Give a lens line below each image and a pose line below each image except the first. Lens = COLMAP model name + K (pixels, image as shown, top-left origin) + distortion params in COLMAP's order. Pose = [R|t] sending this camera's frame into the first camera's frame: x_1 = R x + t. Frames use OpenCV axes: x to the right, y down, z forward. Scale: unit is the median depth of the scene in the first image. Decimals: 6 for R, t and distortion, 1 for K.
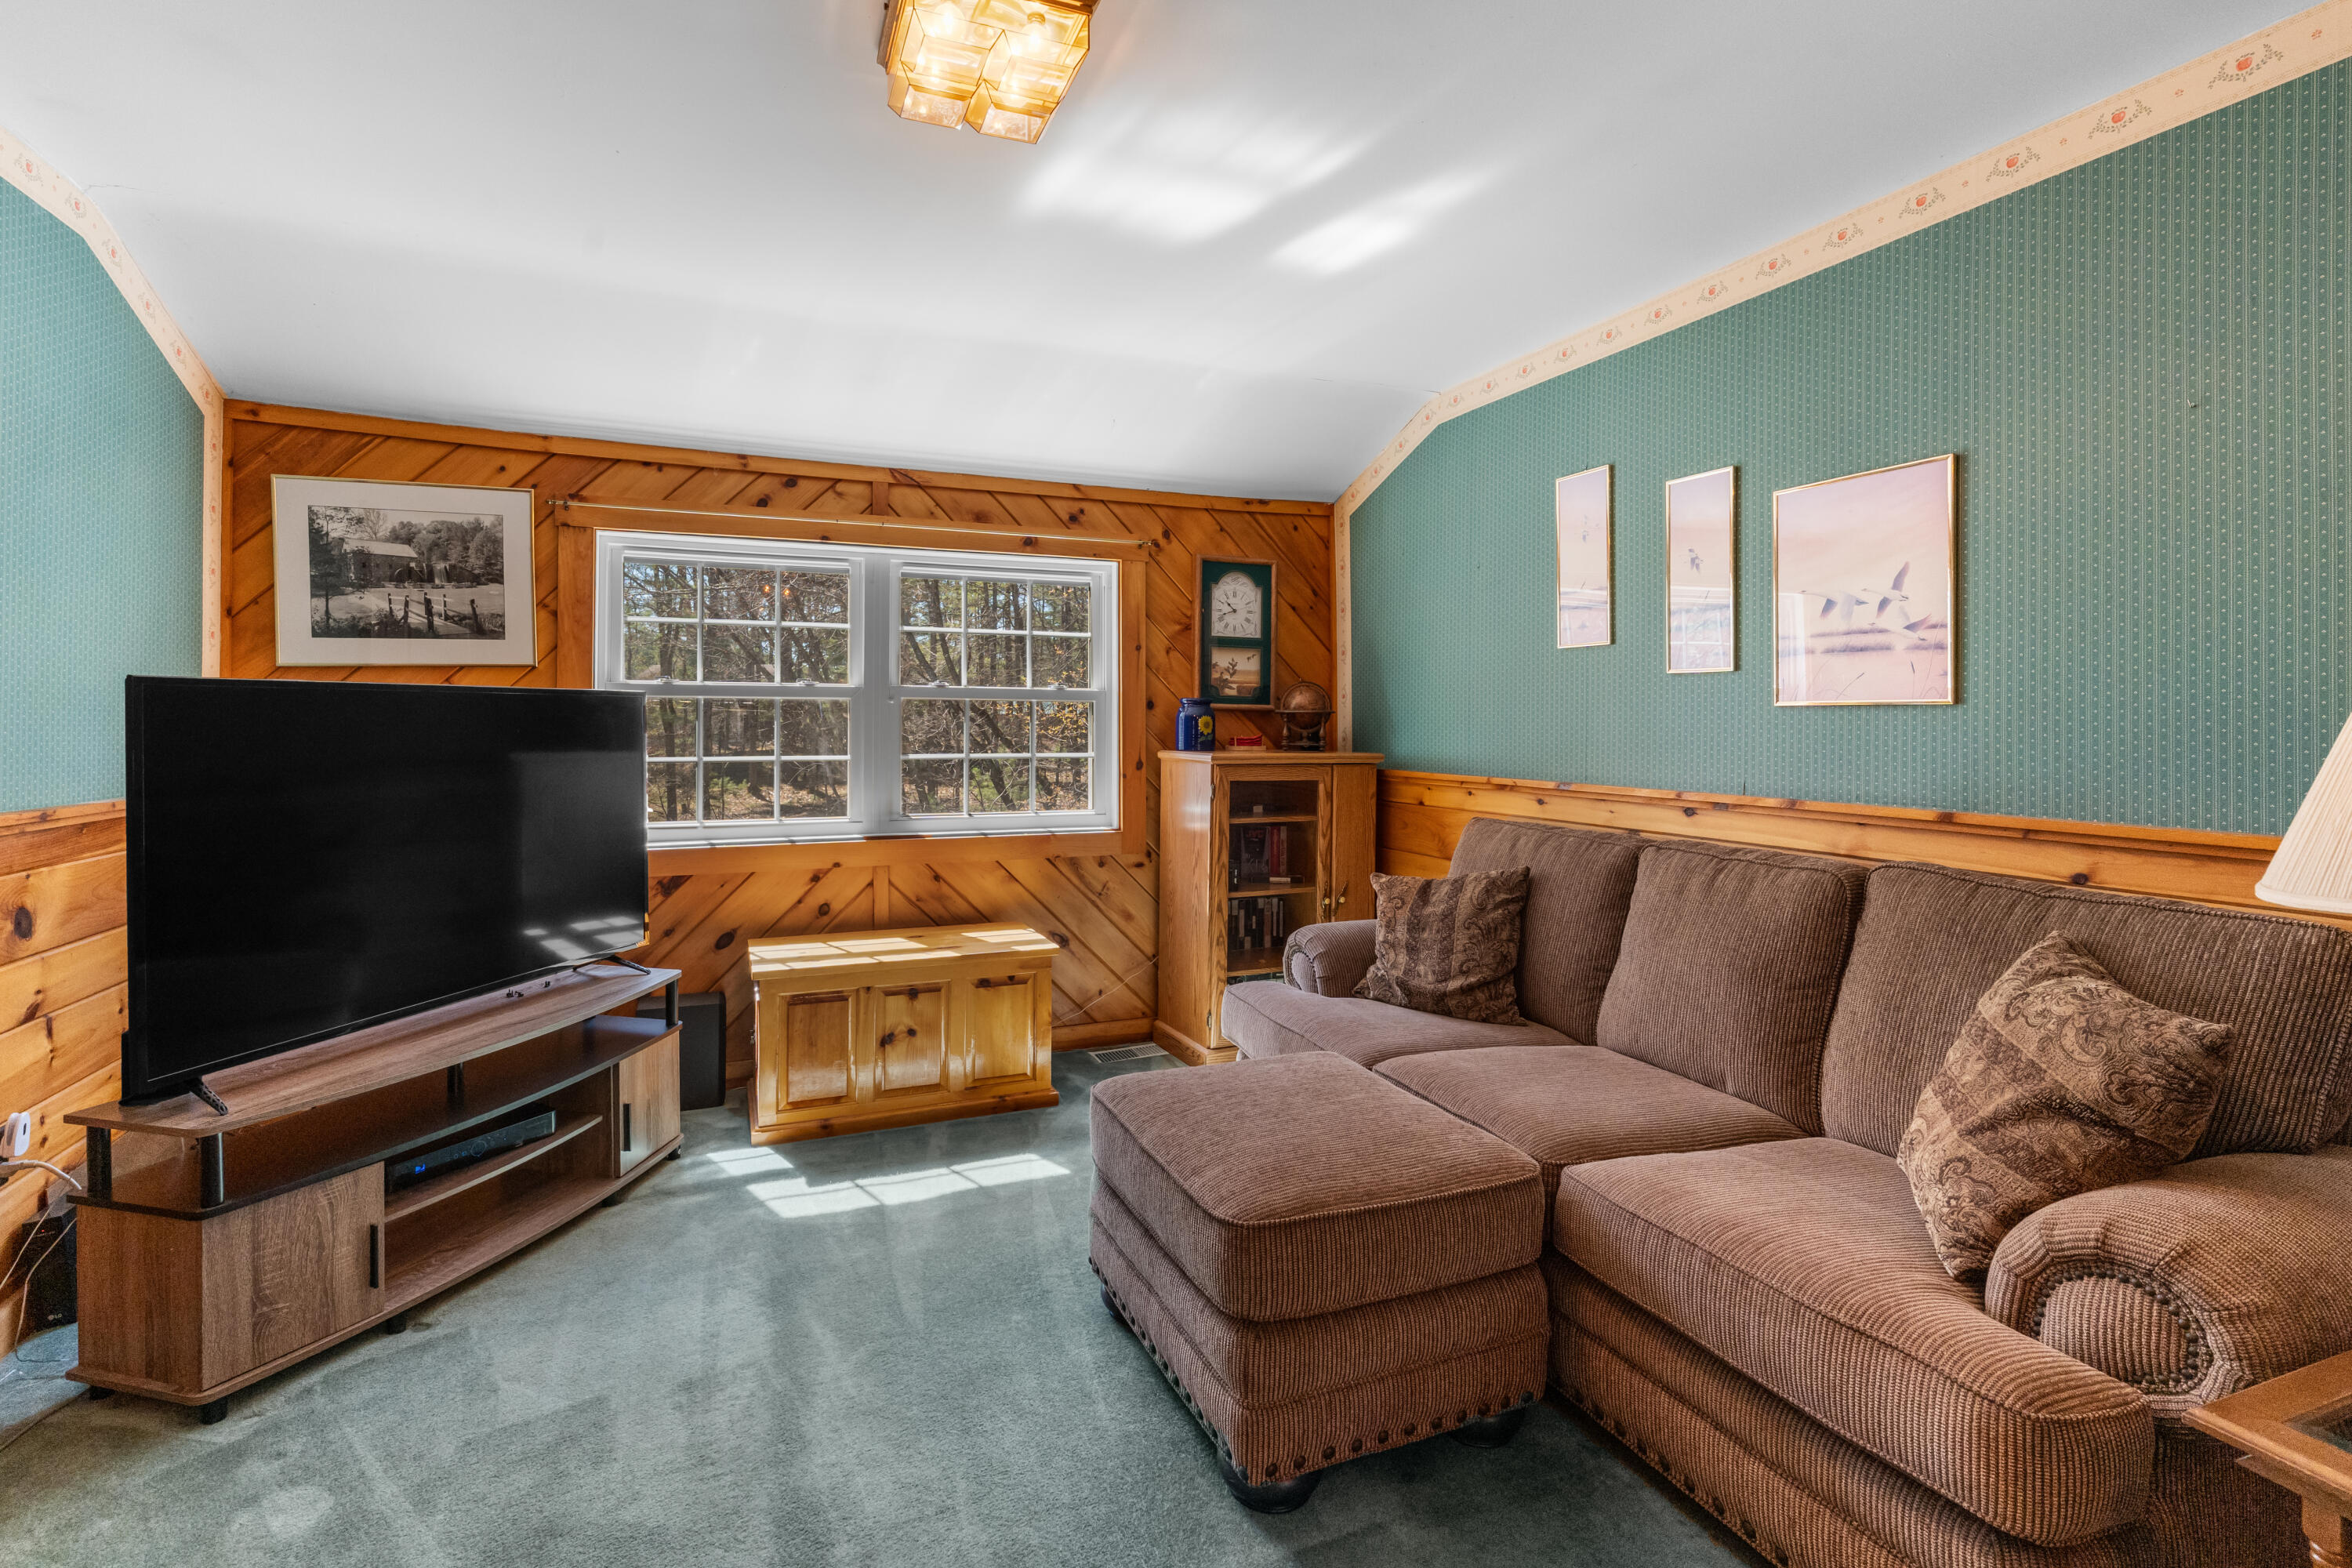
lens RADIAL K [[1088.7, 0, 1180.8], [0, 1088.7, 709.1], [0, 0, 1]] dist [-0.011019, 0.004990]
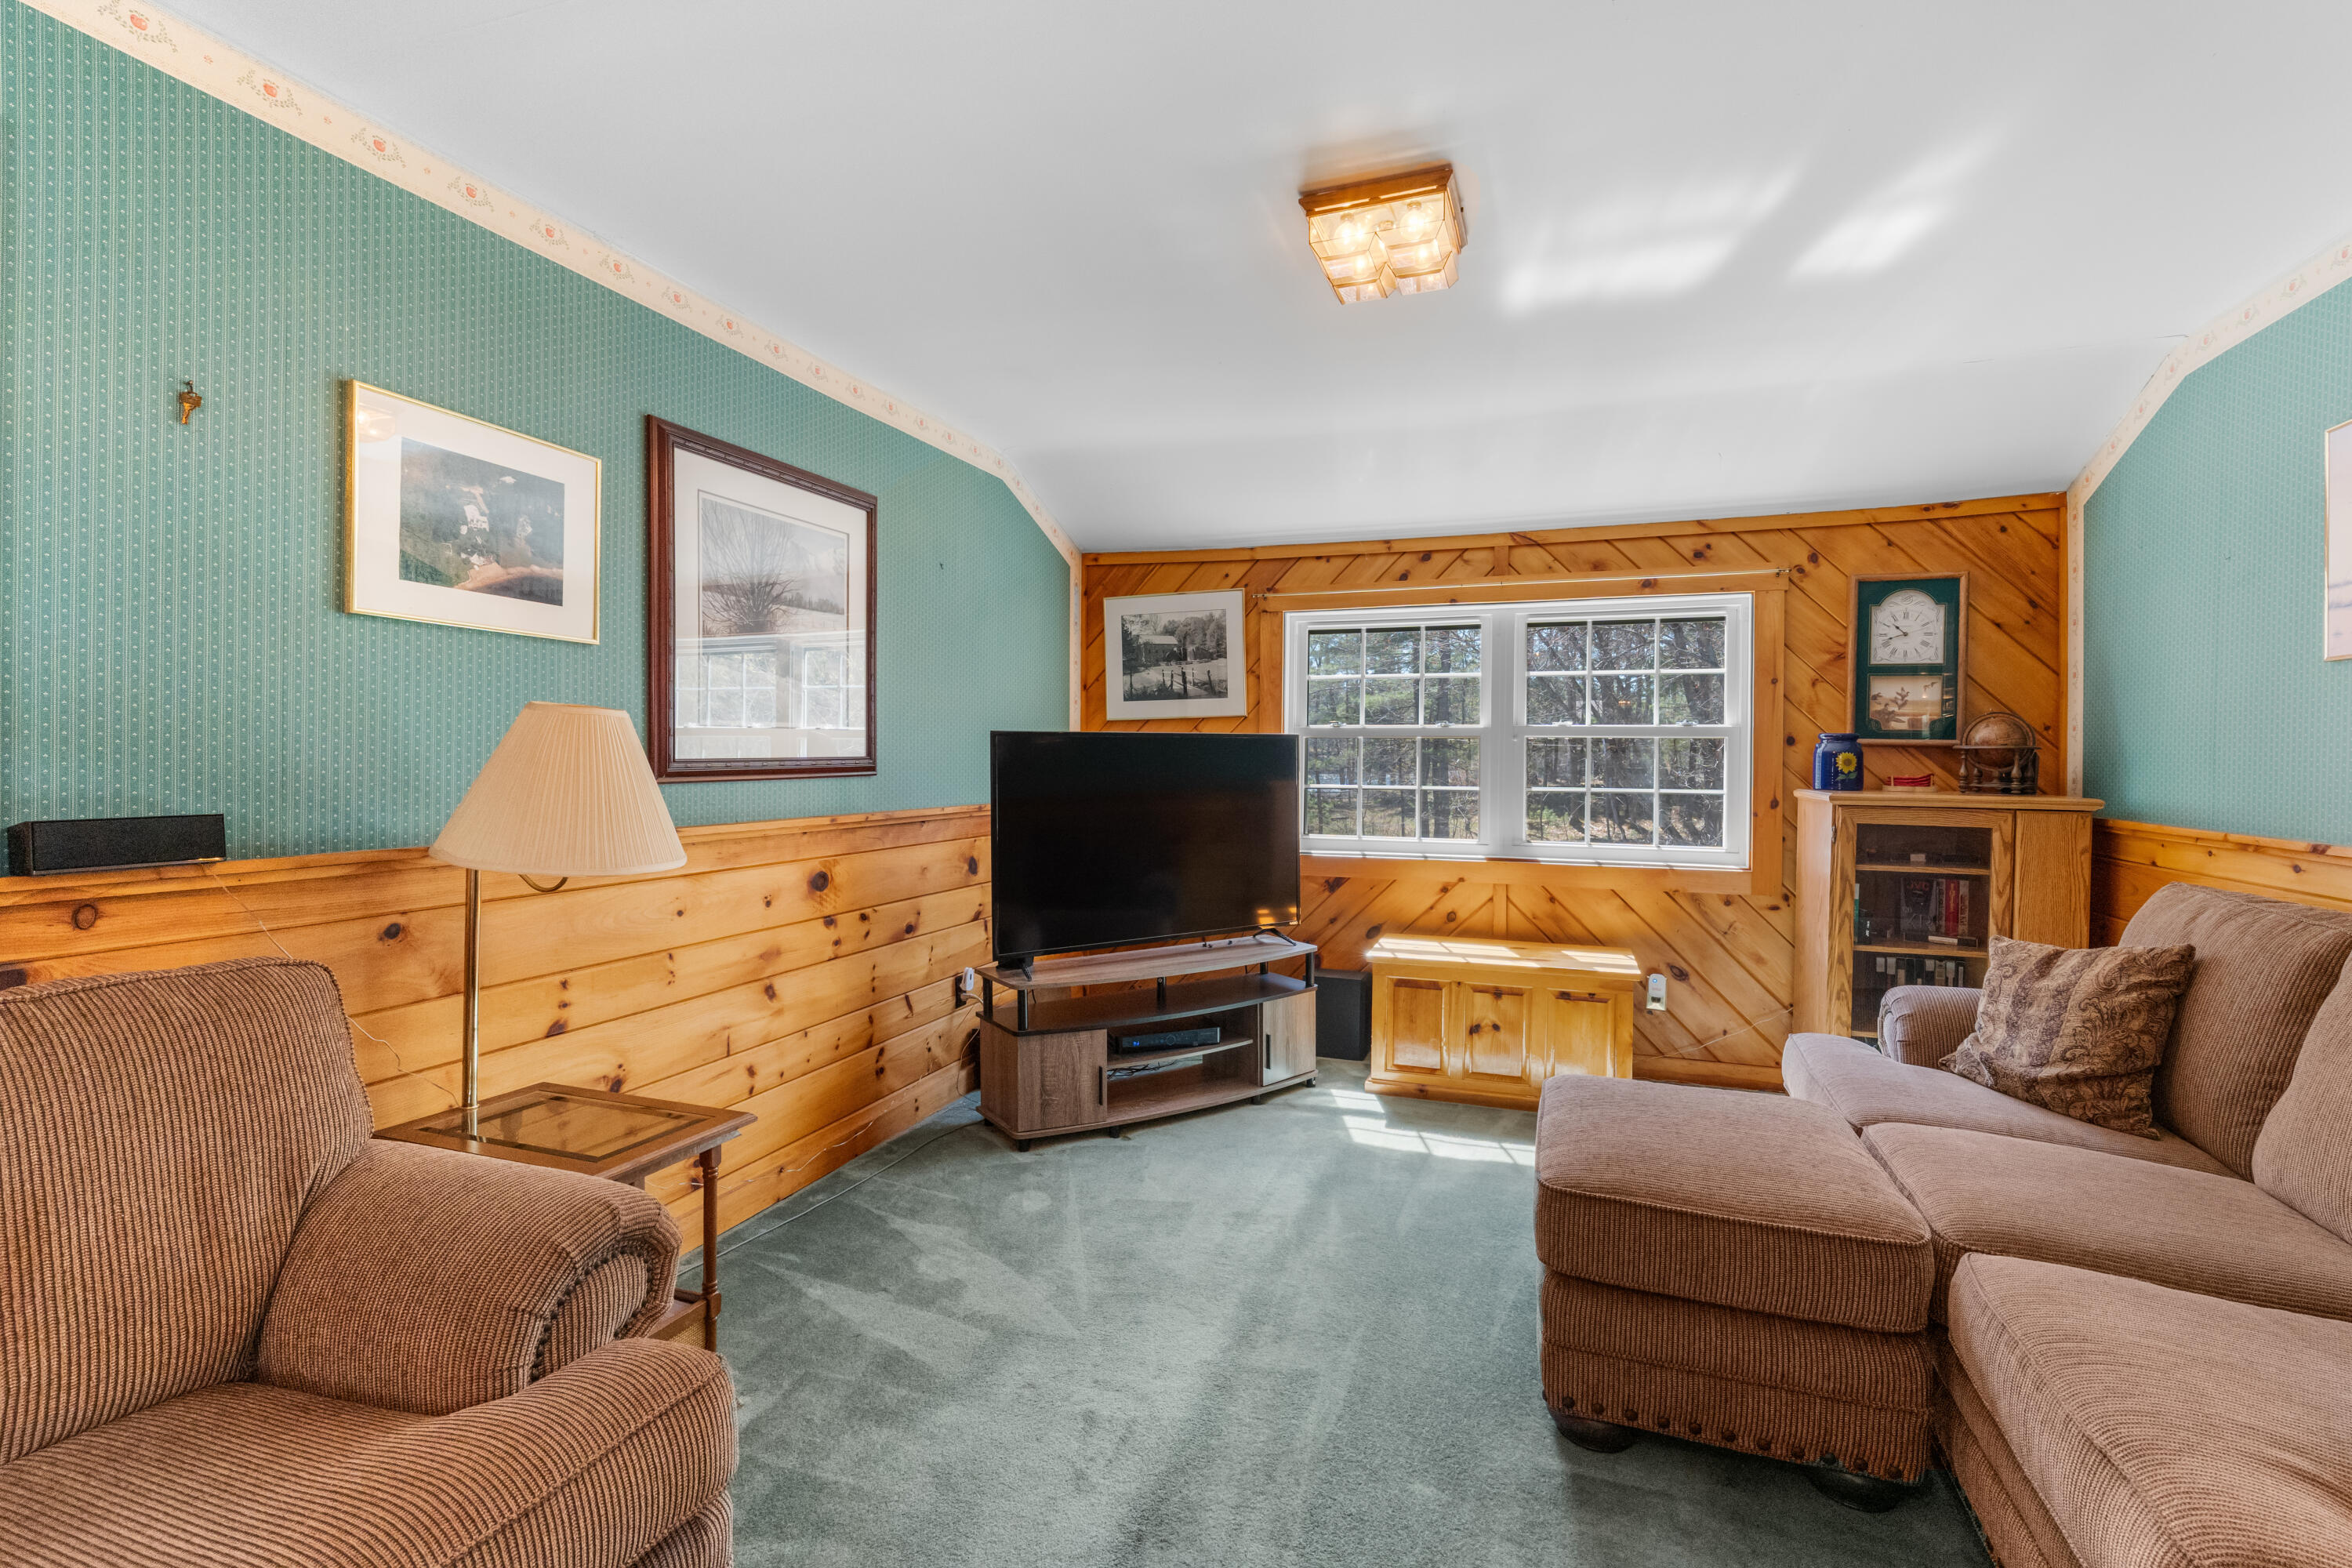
lens RADIAL K [[1078.5, 0, 1170.9], [0, 1078.5, 752.8], [0, 0, 1]] dist [-0.010463, 0.004380]
pose [[0.726775, 0.001048, -0.686875, 0.283701], [0.004600, 0.999969, 0.006393, -0.002399], [0.686860, -0.007806, 0.726748, -0.063297]]
